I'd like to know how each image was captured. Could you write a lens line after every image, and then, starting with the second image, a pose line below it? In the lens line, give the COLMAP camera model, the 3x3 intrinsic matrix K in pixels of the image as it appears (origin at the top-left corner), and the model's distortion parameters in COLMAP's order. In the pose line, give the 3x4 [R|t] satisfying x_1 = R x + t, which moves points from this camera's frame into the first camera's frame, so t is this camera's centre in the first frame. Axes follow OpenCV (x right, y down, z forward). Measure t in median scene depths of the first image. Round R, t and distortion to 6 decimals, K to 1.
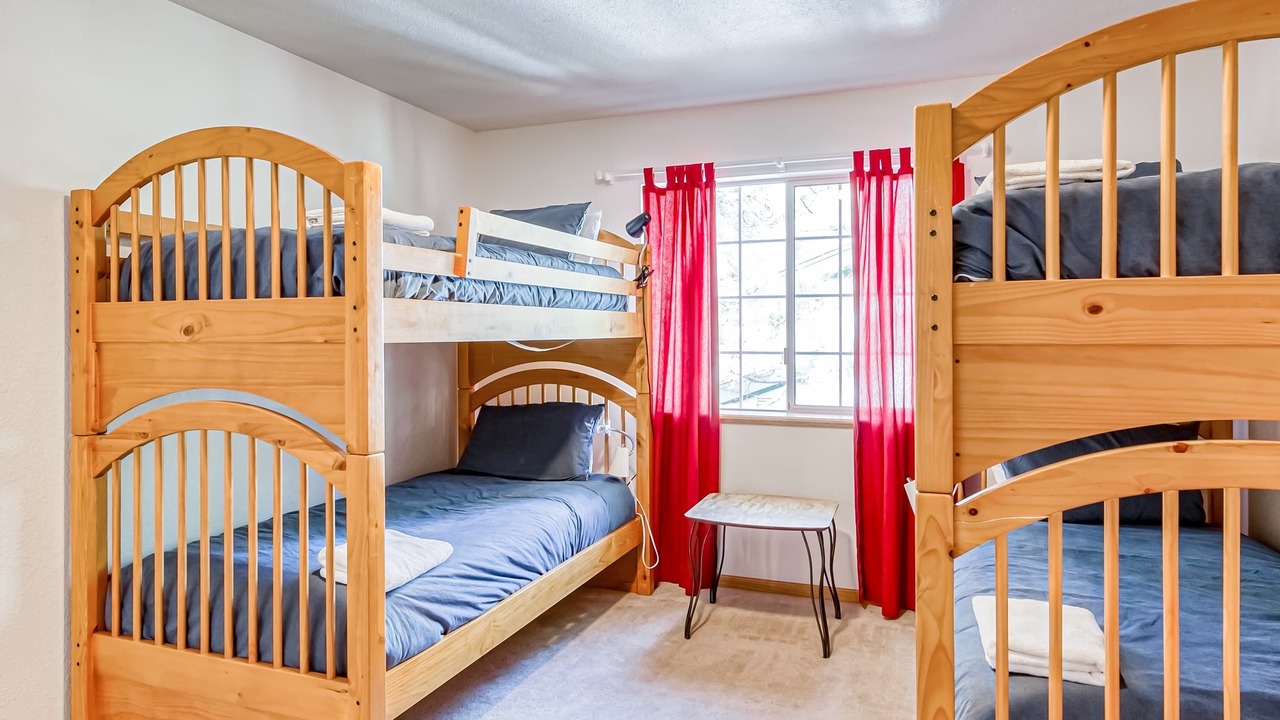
lens RADIAL K [[821.9, 0, 640.5], [0, 821.9, 343.7], [0, 0, 1]] dist [0.006742, 0.000188]
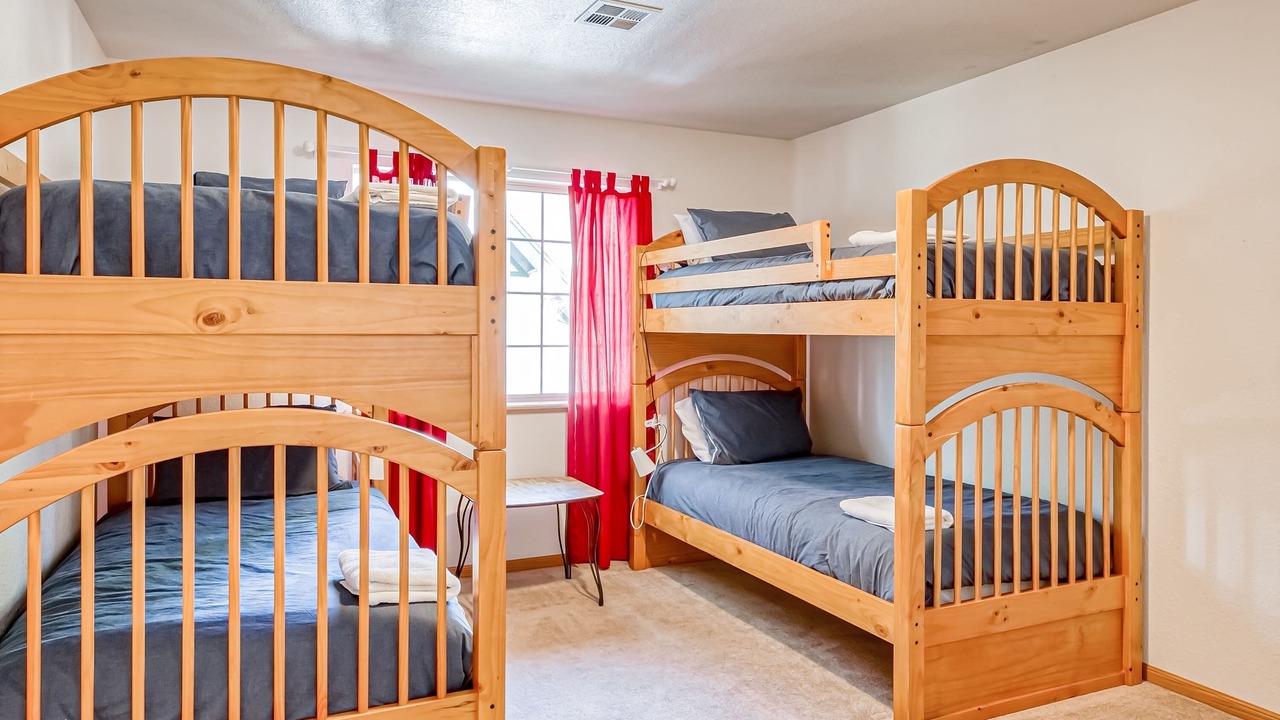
lens RADIAL K [[904.5, 0, 639.0], [0, 904.5, 346.2], [0, 0, 1]] dist [0.006793, 0.001436]
pose [[0.656768, -0.008474, 0.754045, -0.750508], [0.003534, 0.999960, 0.008160, 0.003189], [-0.754084, -0.002695, 0.656772, 0.125448]]
